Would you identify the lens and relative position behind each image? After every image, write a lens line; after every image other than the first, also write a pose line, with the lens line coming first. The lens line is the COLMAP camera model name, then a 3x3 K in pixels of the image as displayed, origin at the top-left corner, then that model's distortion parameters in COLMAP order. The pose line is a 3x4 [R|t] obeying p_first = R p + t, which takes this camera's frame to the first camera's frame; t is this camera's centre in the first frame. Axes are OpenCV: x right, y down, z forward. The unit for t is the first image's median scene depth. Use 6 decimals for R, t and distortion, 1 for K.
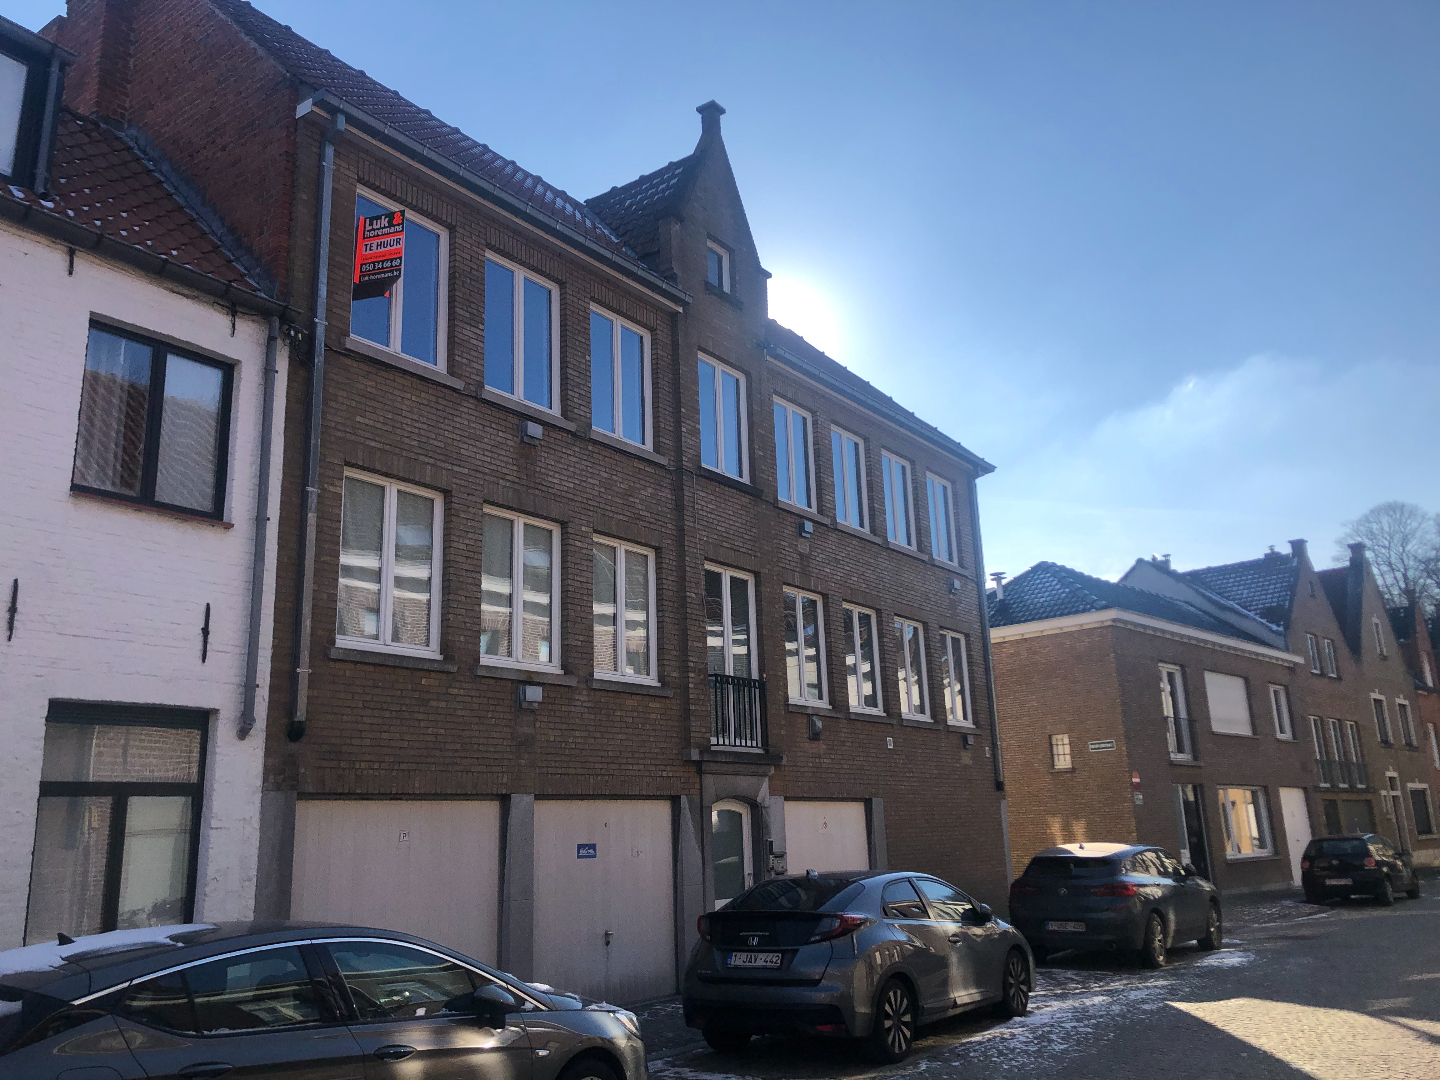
lens RADIAL K [[1185.1, 0, 721.8], [0, 1185.1, 512.8], [0, 0, 1]] dist [-0.001160, -0.003241]
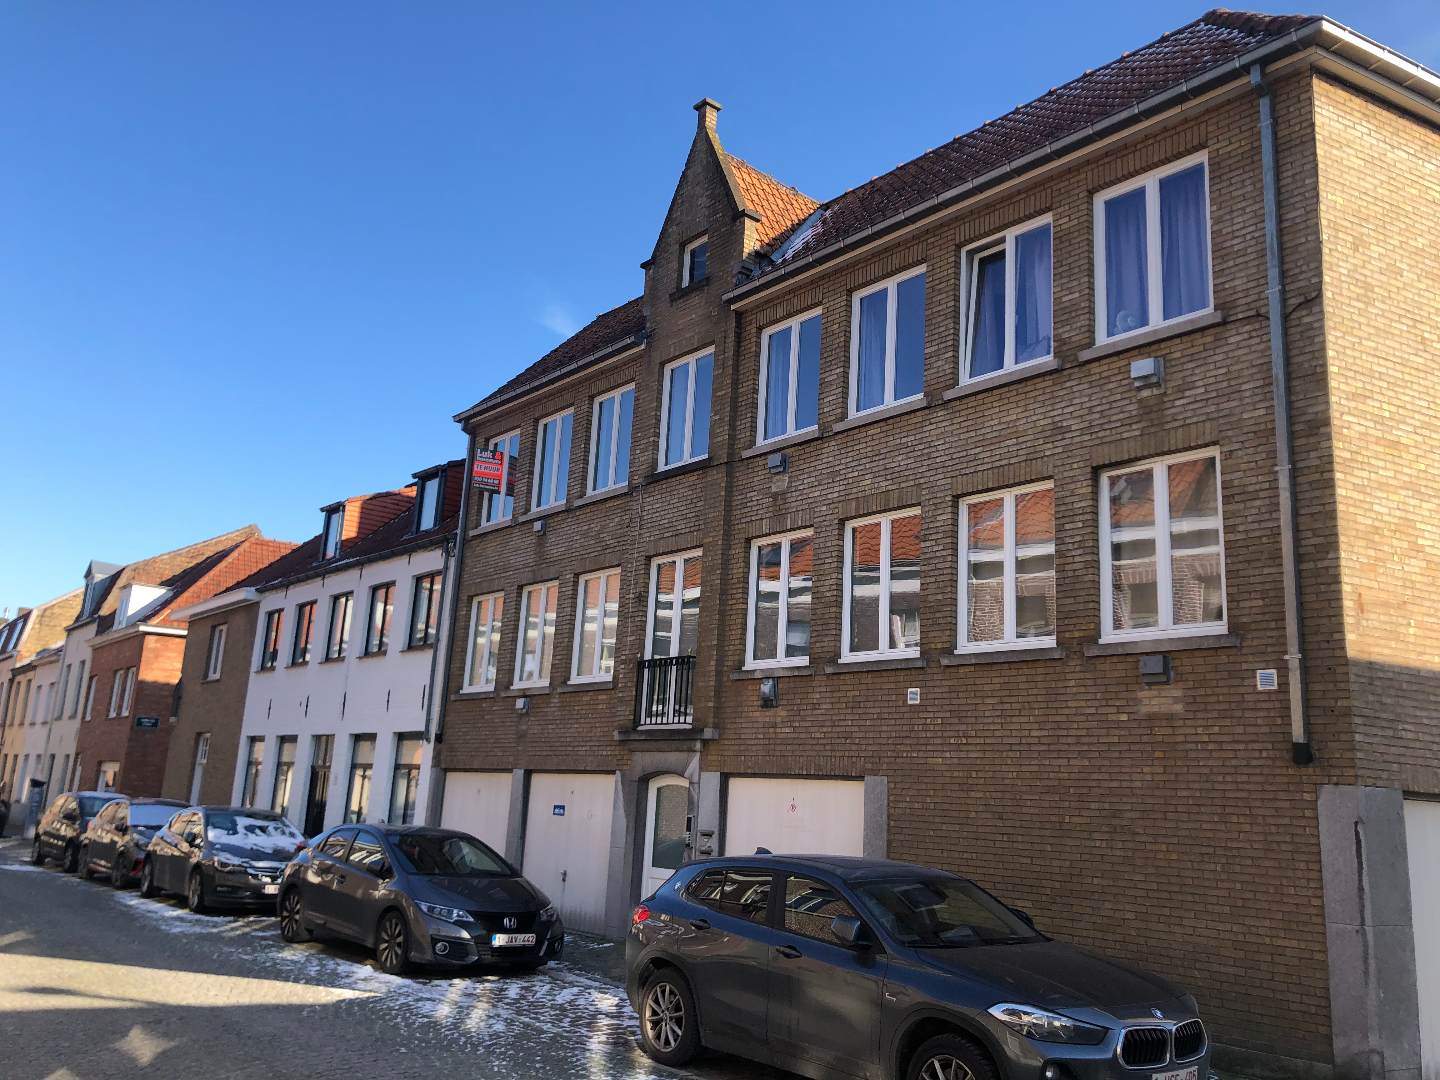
lens RADIAL K [[1207.5, 0, 720.0], [0, 1207.5, 540.0], [0, 0, 1]] dist [0.011541, 0.006437]
pose [[-0.260516, -0.205757, -0.943290, 1.155284], [0.196215, 0.945353, -0.260398, 0.368685], [0.945321, -0.252926, -0.205907, 1.458228]]
